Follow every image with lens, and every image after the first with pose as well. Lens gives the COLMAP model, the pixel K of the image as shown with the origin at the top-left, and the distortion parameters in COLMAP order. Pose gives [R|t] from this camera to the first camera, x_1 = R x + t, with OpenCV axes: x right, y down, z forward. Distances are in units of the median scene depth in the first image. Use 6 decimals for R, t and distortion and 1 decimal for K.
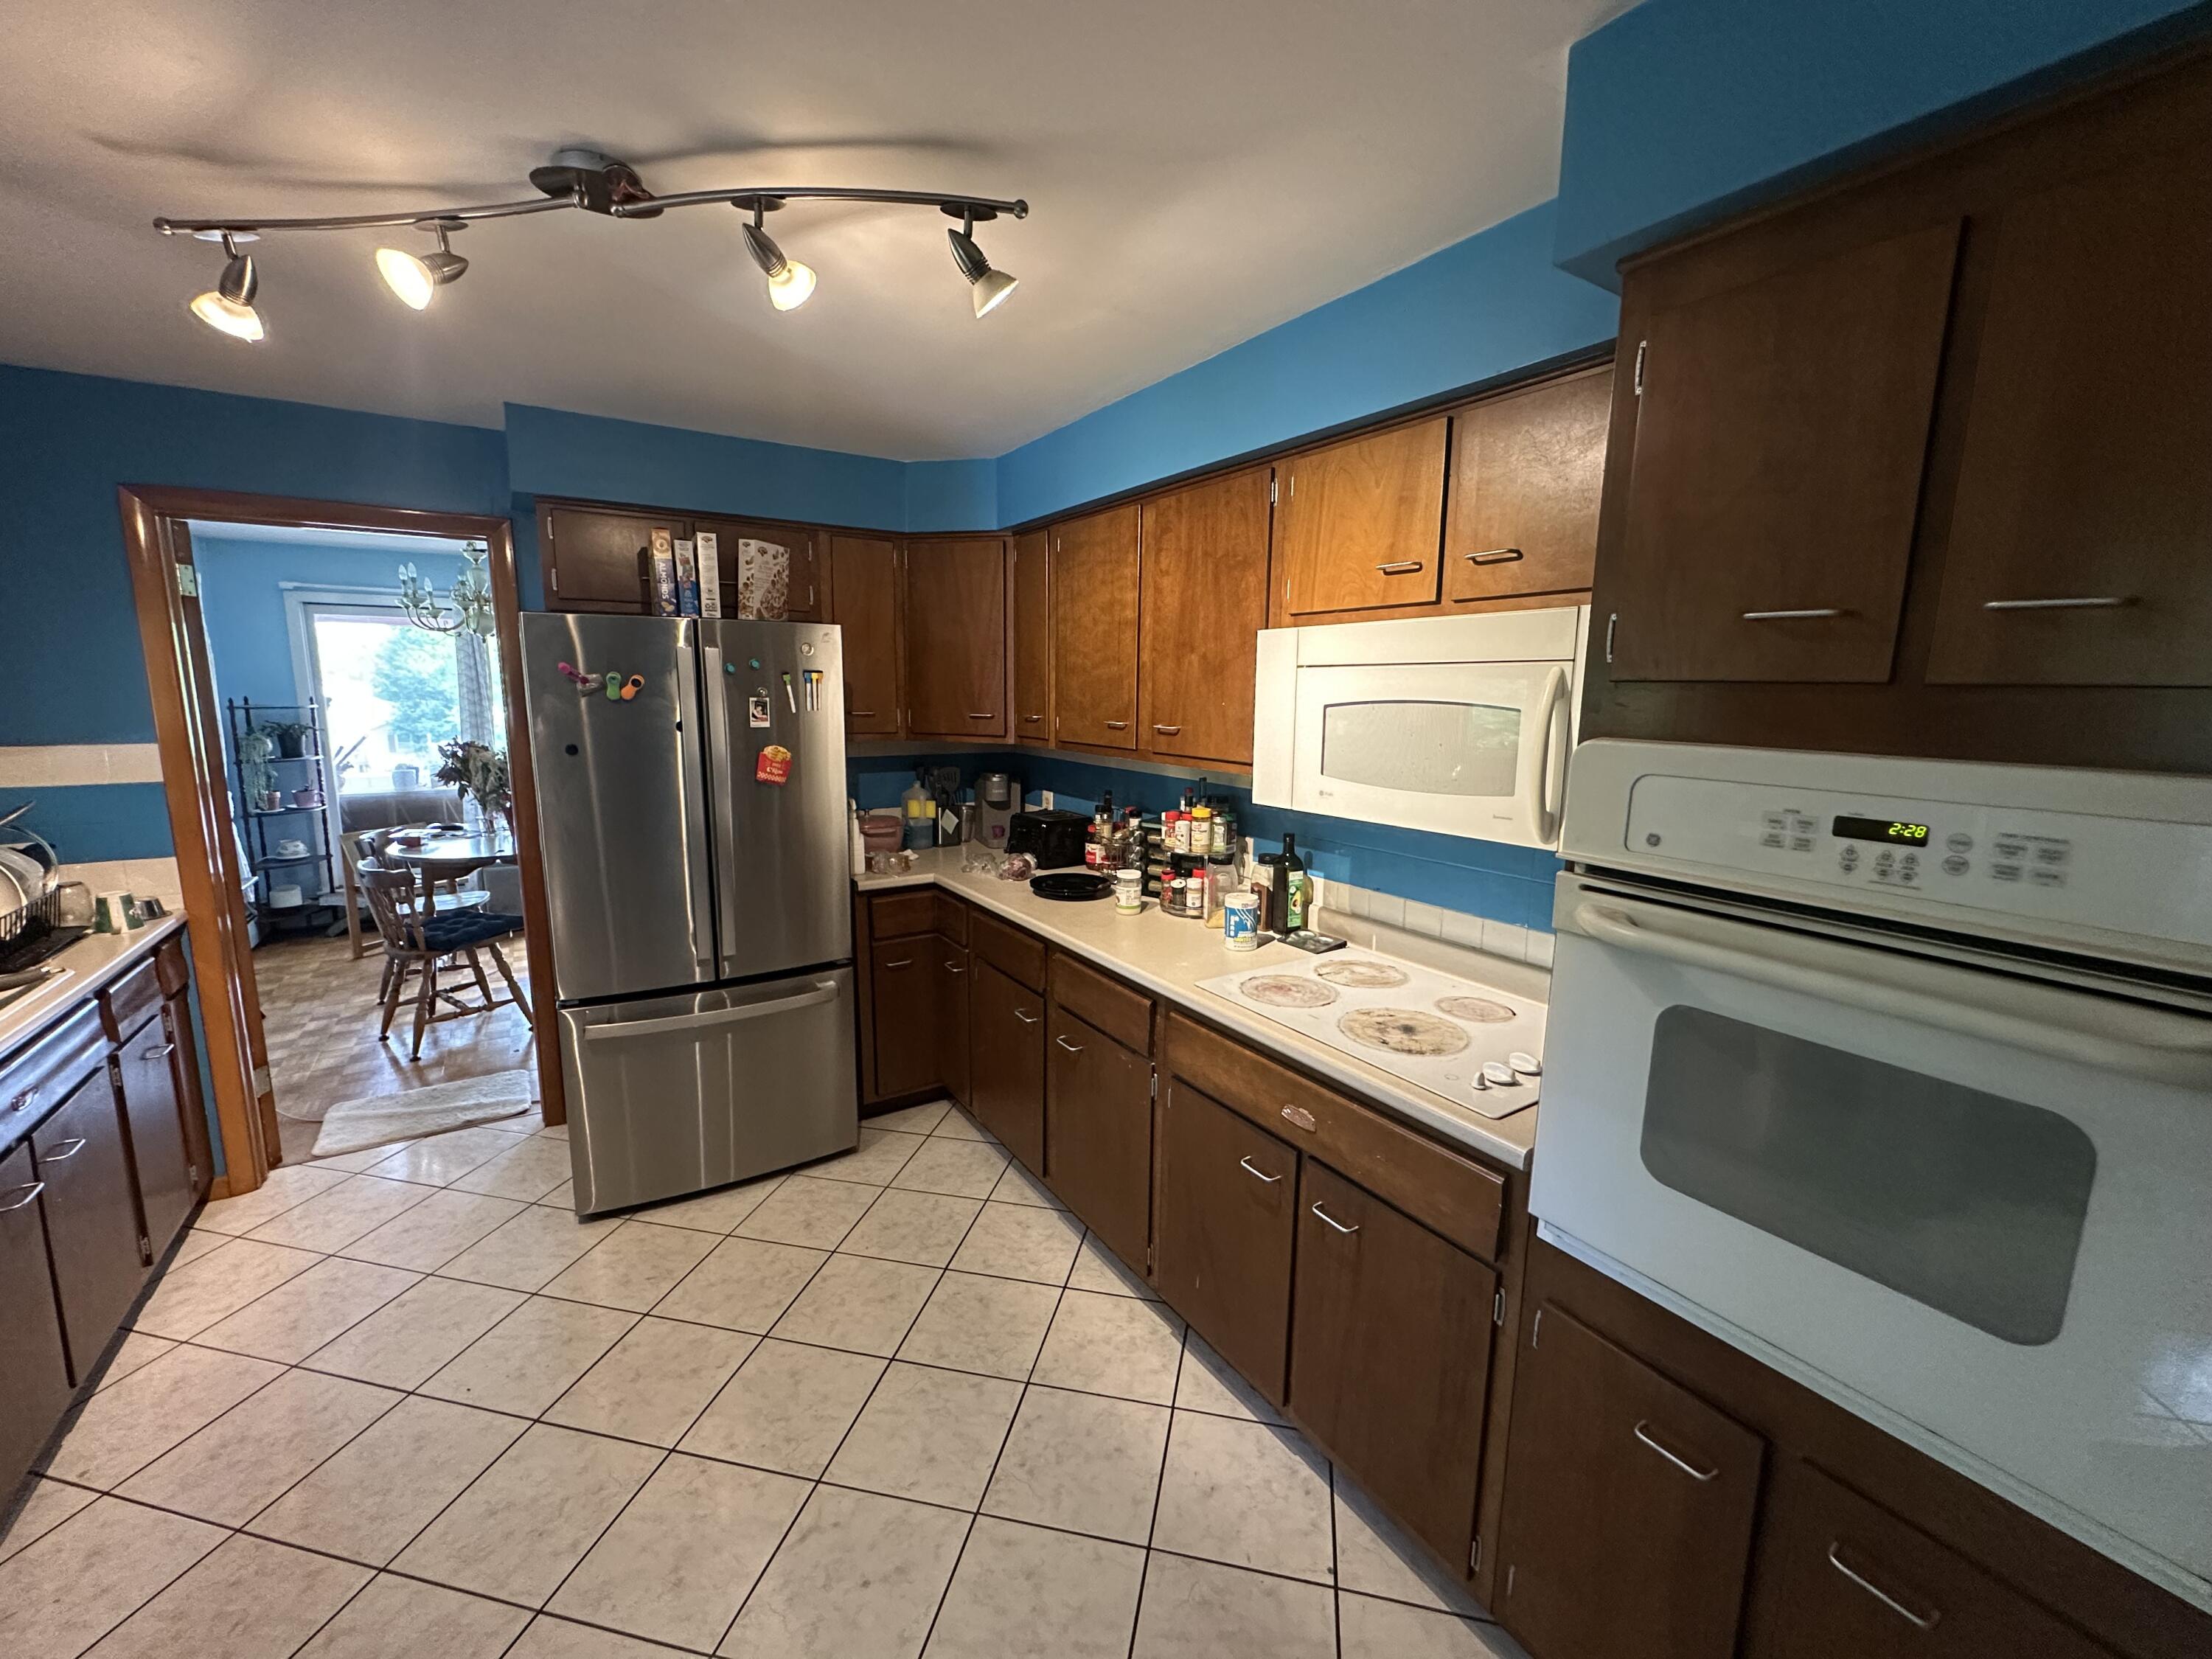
lens RADIAL K [[881.4, 0, 1100.0], [0, 881.4, 823.7], [0, 0, 1]] dist [-0.004782, 0.000880]
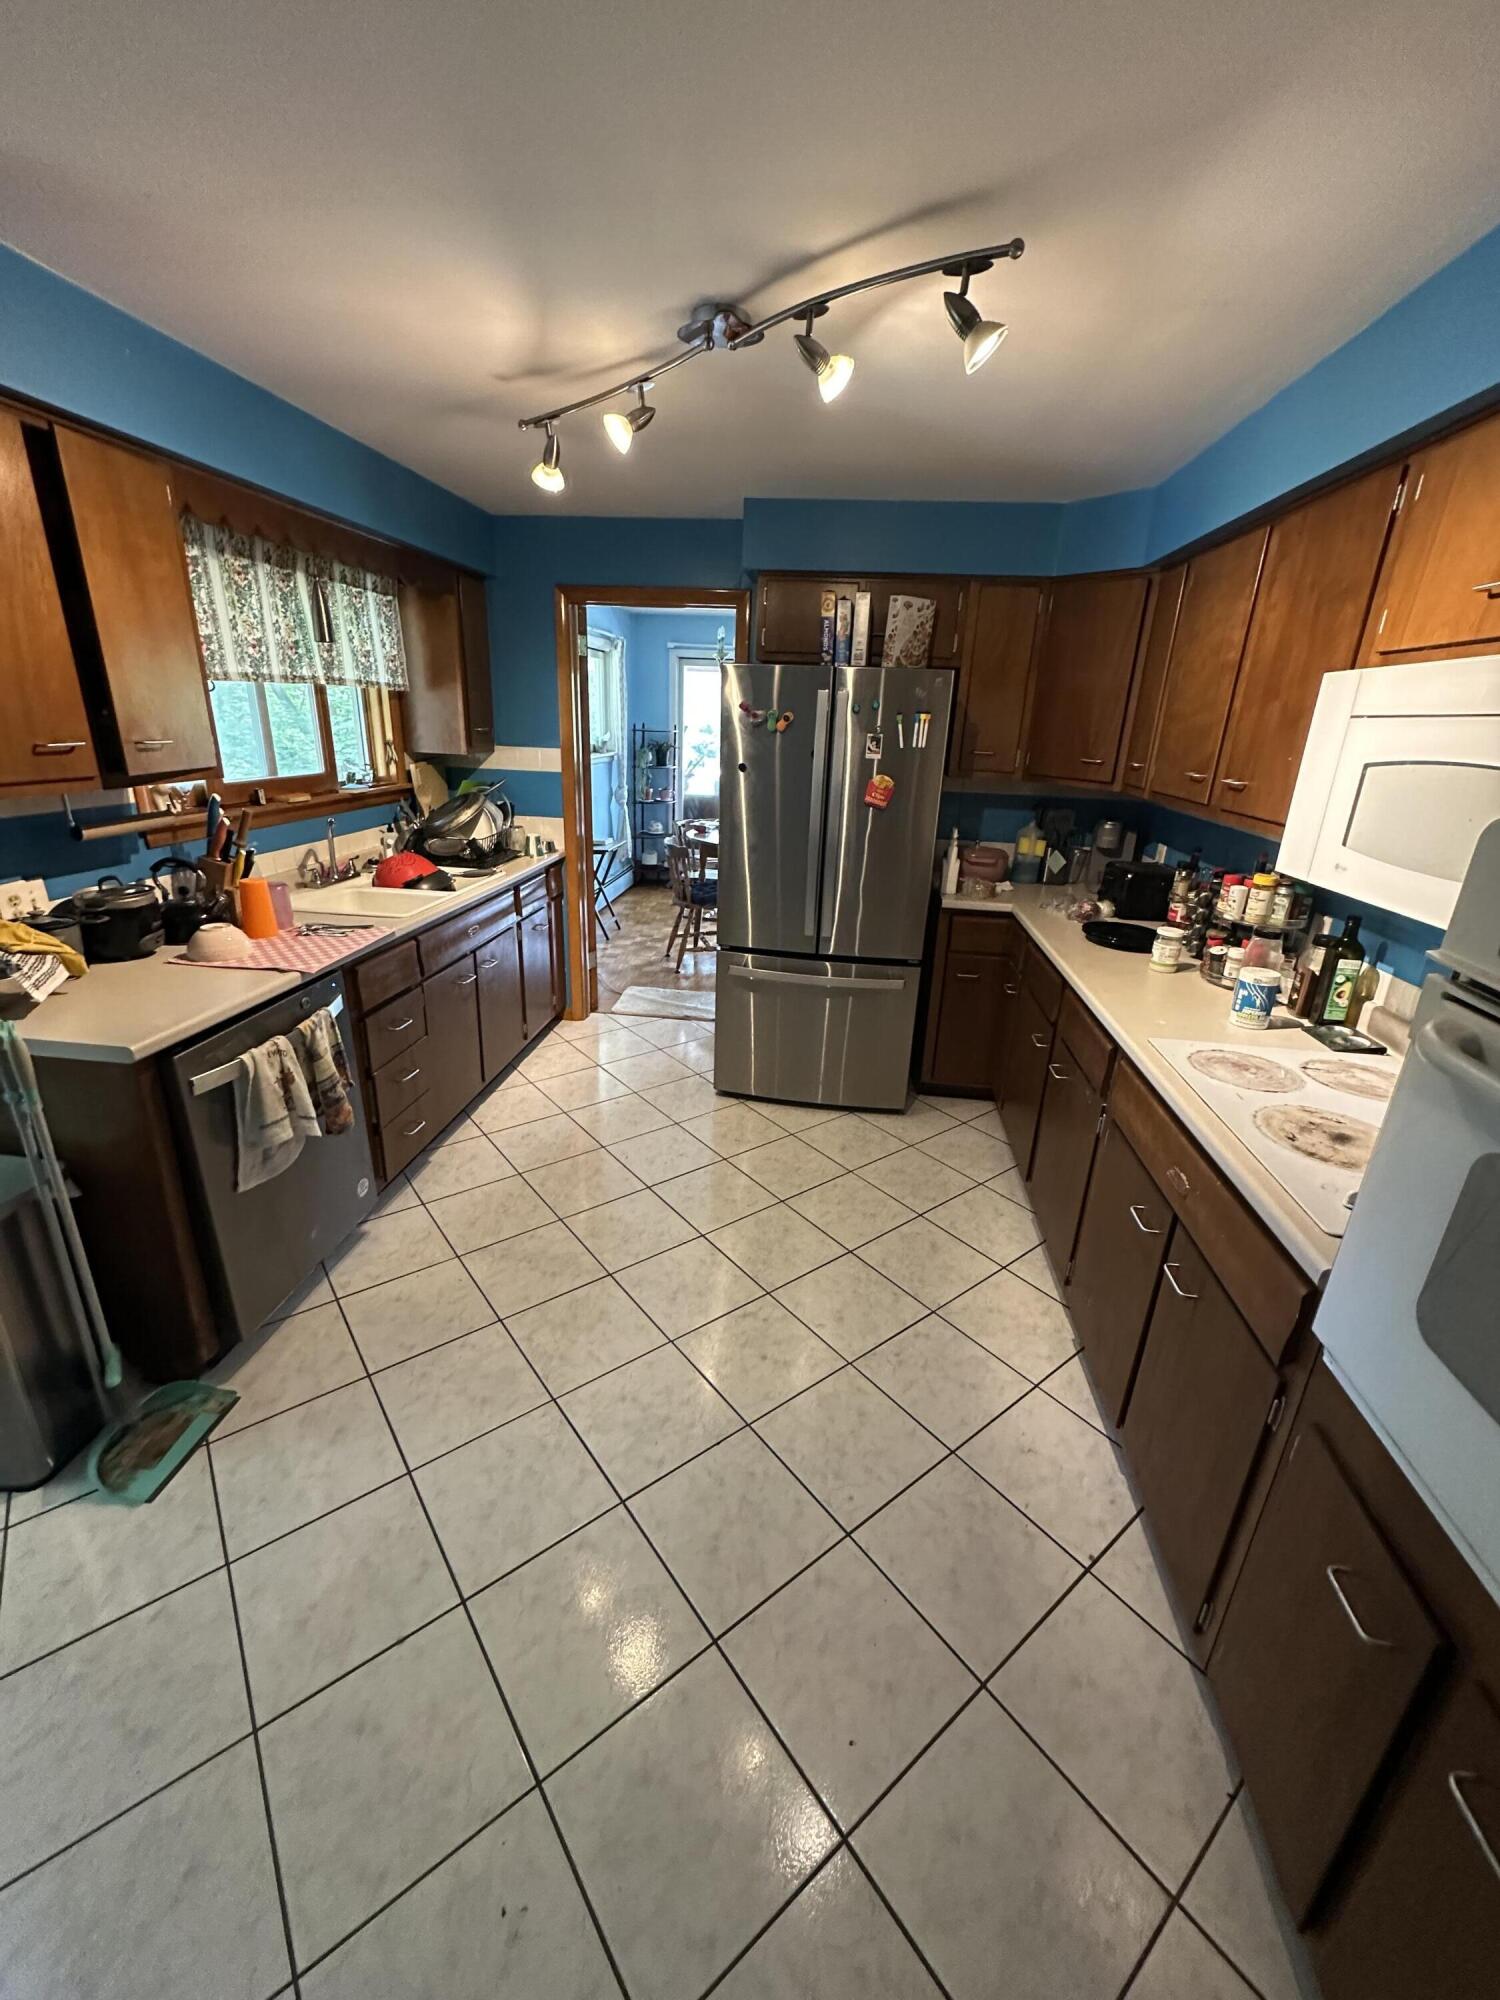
lens RADIAL K [[796.9, 0, 751.4], [0, 796.9, 995.5], [0, 0, 1]] dist [-0.004782, 0.000880]
pose [[0.769053, 0.232227, -0.595507, 0.232589], [-0.130405, 0.969075, 0.209496, 0.000154], [0.625741, -0.083456, 0.775553, 0.002058]]
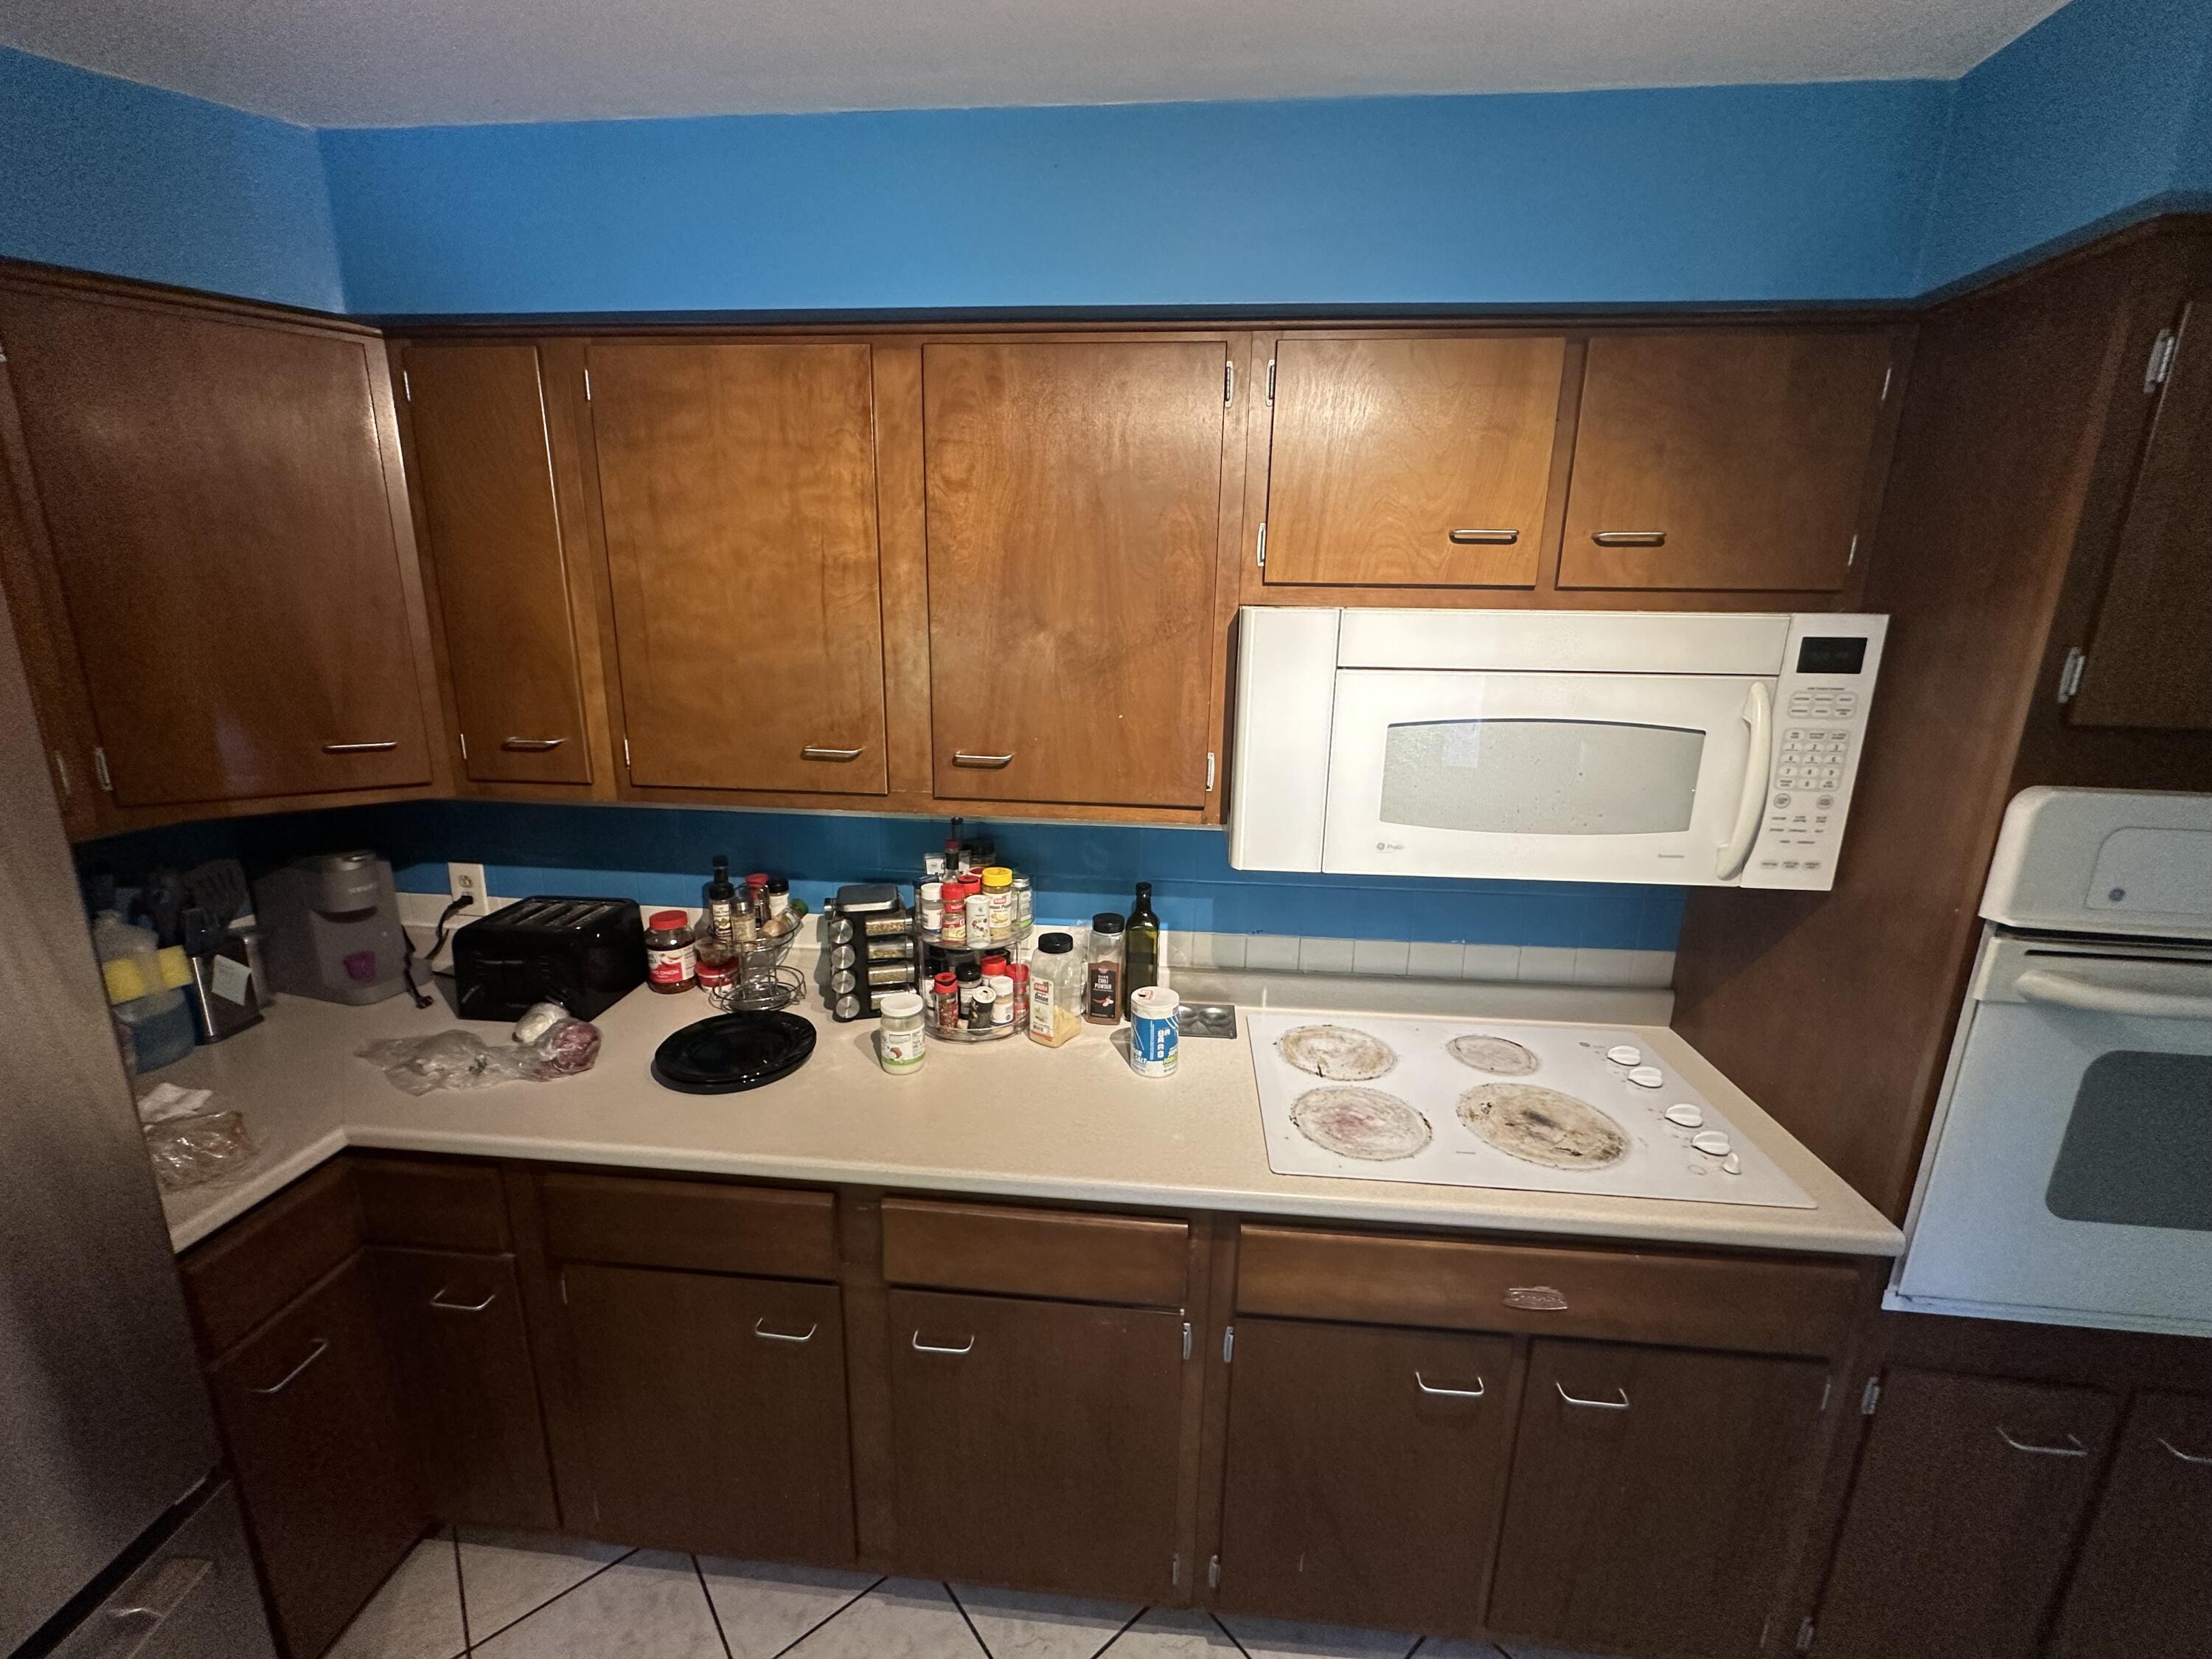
lens RADIAL K [[881.4, 0, 1099.6], [0, 881.4, 823.3], [0, 0, 1]] dist [-0.004782, 0.000880]
pose [[0.615106, -0.184364, 0.766587, -0.331402], [0.112455, 0.982851, 0.146142, -0.139951], [-0.780384, -0.003687, 0.625290, 0.558734]]
